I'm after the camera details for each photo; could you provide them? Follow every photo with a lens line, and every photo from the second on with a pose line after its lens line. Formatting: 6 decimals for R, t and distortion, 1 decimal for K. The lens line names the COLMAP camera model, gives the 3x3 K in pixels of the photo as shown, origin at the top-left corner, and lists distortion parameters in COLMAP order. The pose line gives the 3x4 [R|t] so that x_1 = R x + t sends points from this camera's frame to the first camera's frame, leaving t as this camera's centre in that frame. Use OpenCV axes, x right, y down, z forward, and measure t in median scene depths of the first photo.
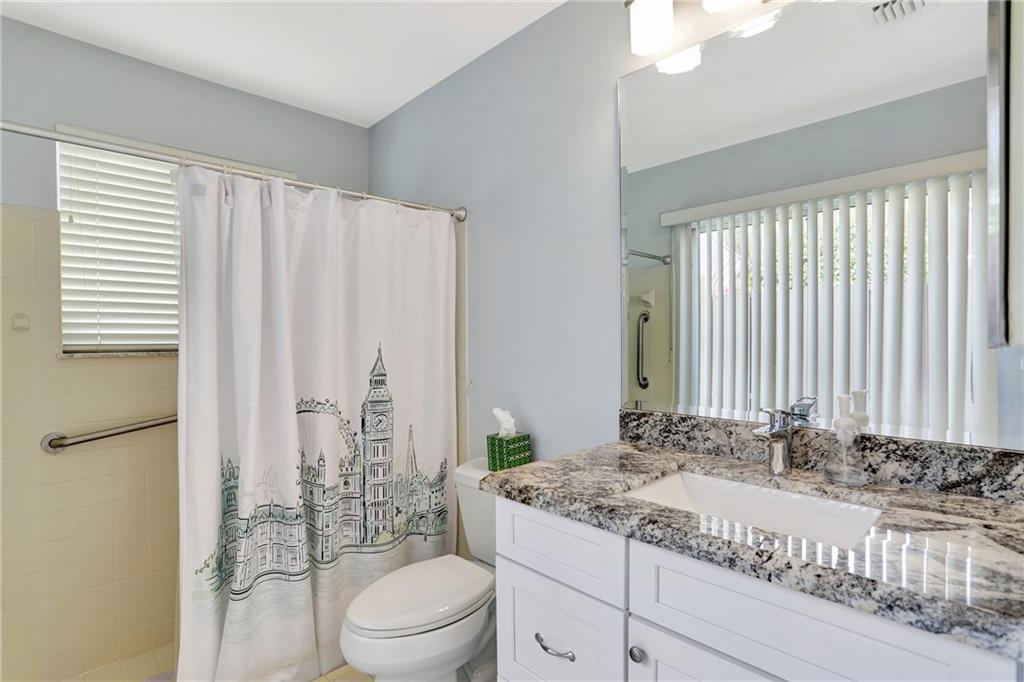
lens RADIAL K [[504.1, 0, 514.1], [0, 504.1, 344.0], [0, 0, 1]] dist [-0.061905, 0.022882]
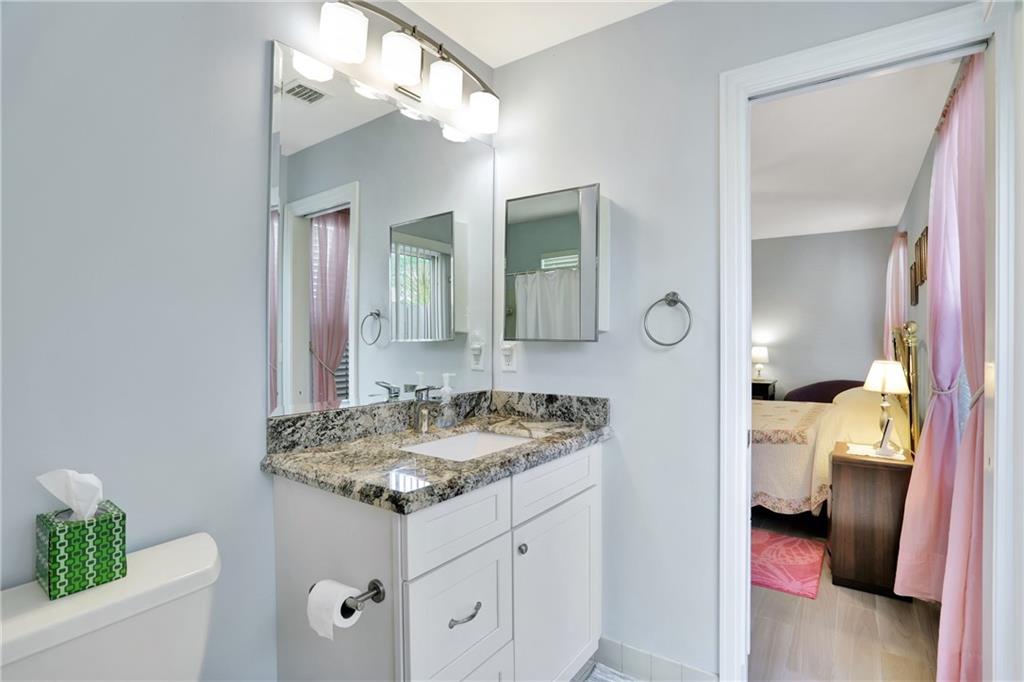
lens RADIAL K [[504.1, 0, 516.0], [0, 504.1, 344.9], [0, 0, 1]] dist [-0.061905, 0.022882]
pose [[-0.208019, -0.000974, 0.978124, -0.795708], [0.006279, 0.999978, 0.002331, 0.003428], [-0.978105, 0.006626, -0.208008, 0.854087]]
